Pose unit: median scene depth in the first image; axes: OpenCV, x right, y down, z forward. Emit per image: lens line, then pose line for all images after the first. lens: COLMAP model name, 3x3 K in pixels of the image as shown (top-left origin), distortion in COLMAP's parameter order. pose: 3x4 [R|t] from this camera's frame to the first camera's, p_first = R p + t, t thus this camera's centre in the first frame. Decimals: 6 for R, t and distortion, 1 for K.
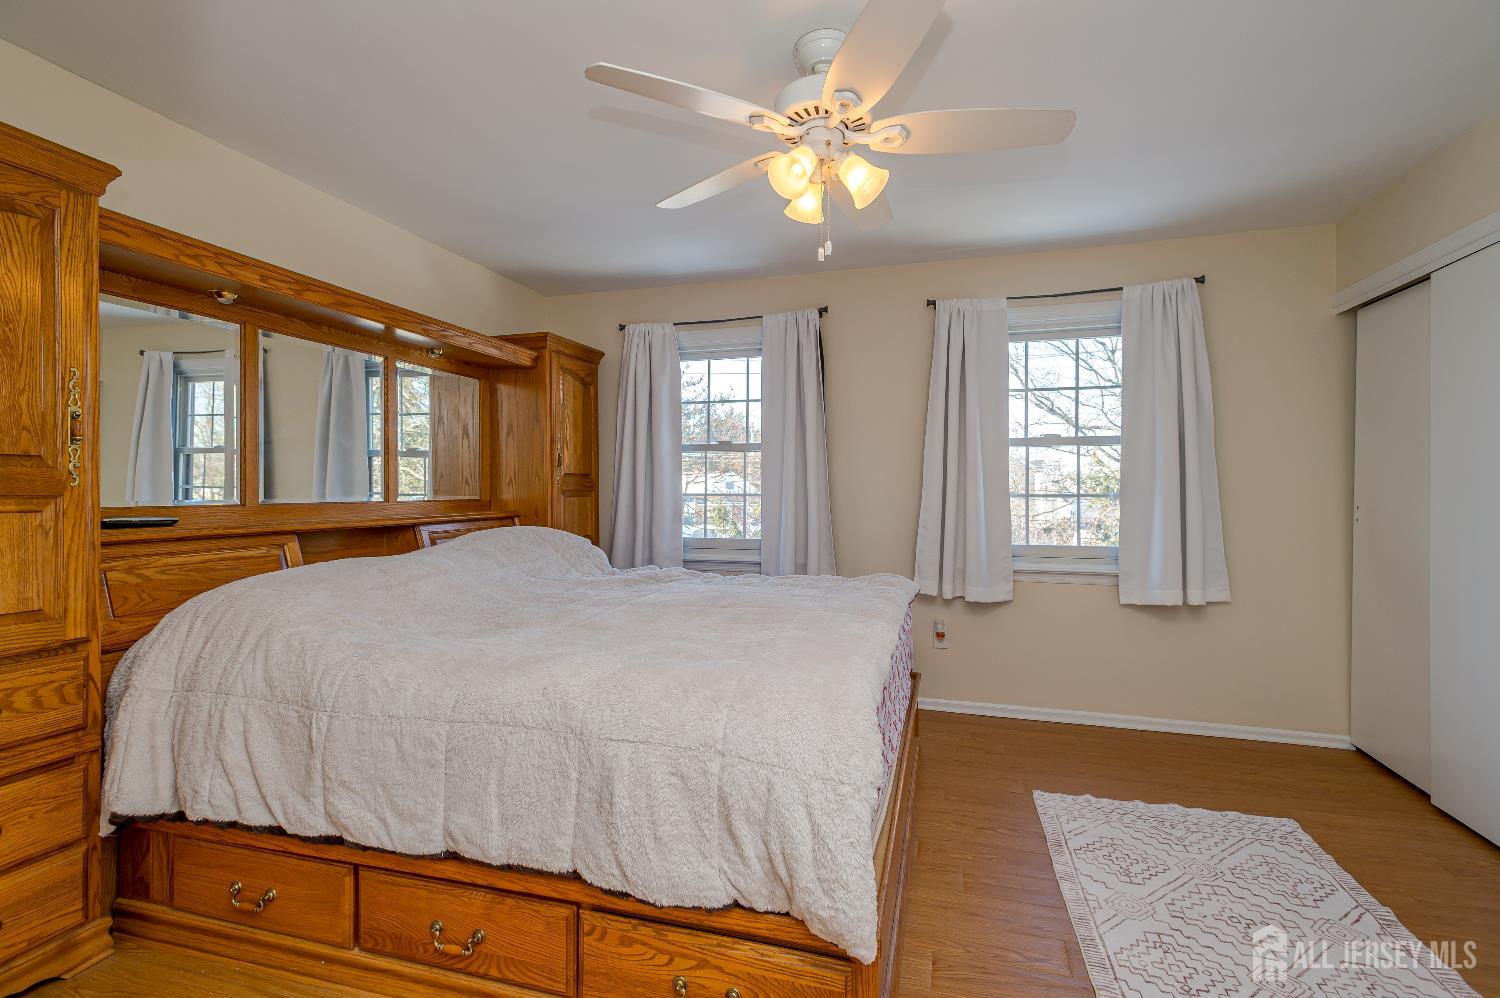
lens RADIAL K [[694.7, 0, 752.7], [0, 694.7, 501.5], [0, 0, 1]] dist [0.000734, 0.000065]
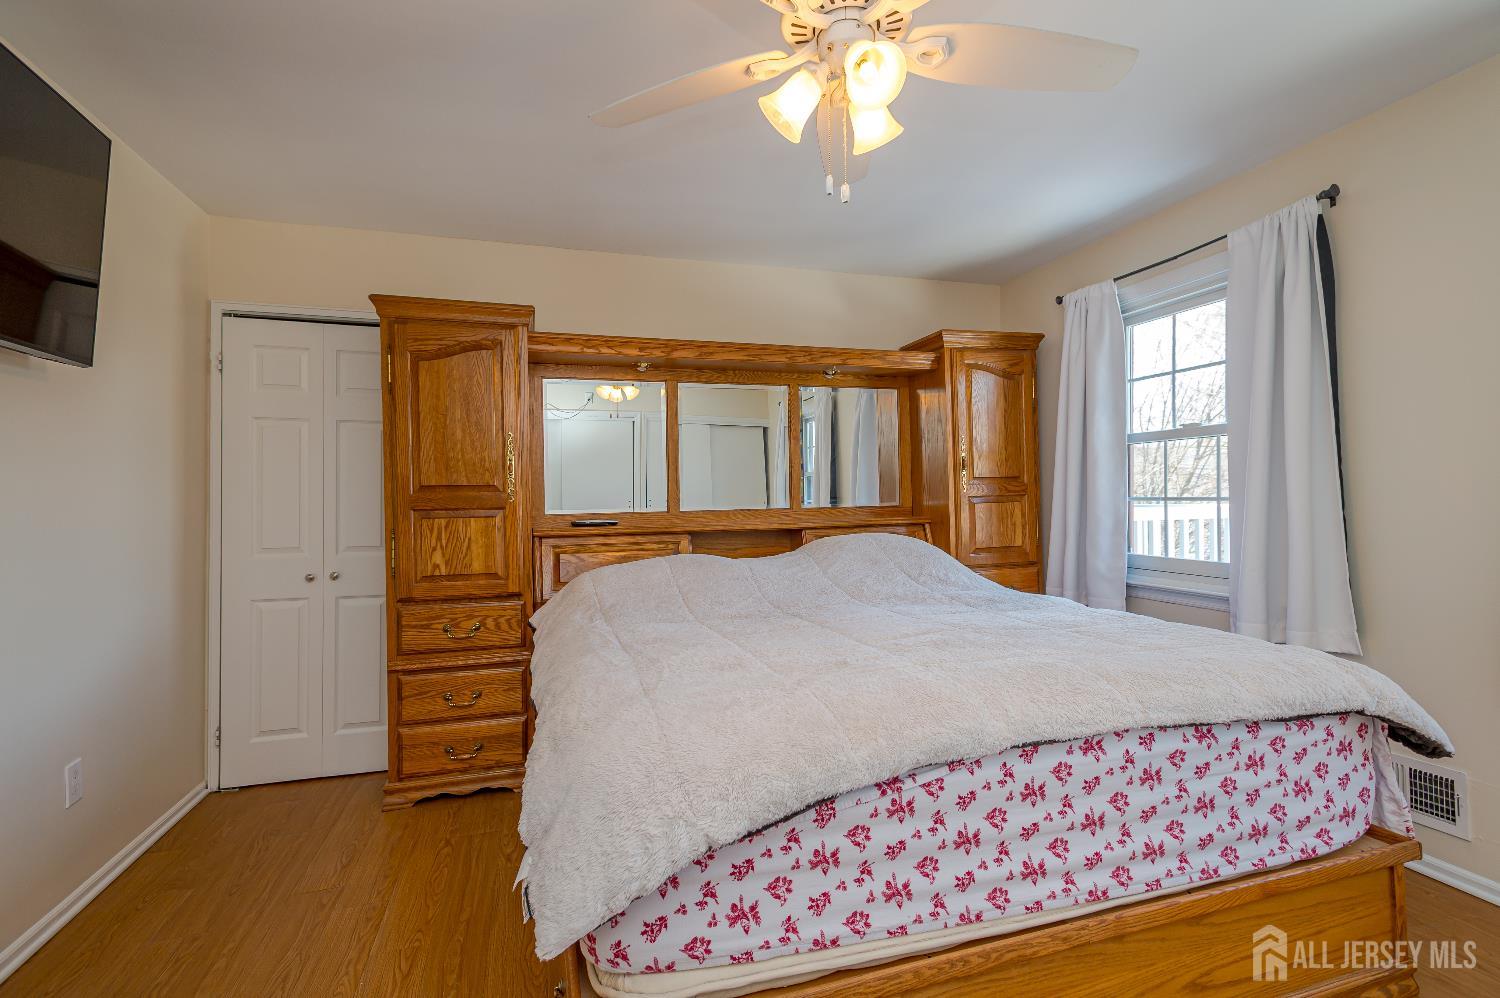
lens RADIAL K [[690.4, 0, 749.5], [0, 690.4, 498.3], [0, 0, 1]] dist [0.014165, 0.000344]
pose [[0.547541, -0.006460, -0.836754, 0.349148], [0.002861, 0.999979, -0.005848, -0.008706], [0.836774, 0.000808, 0.547548, 0.259923]]
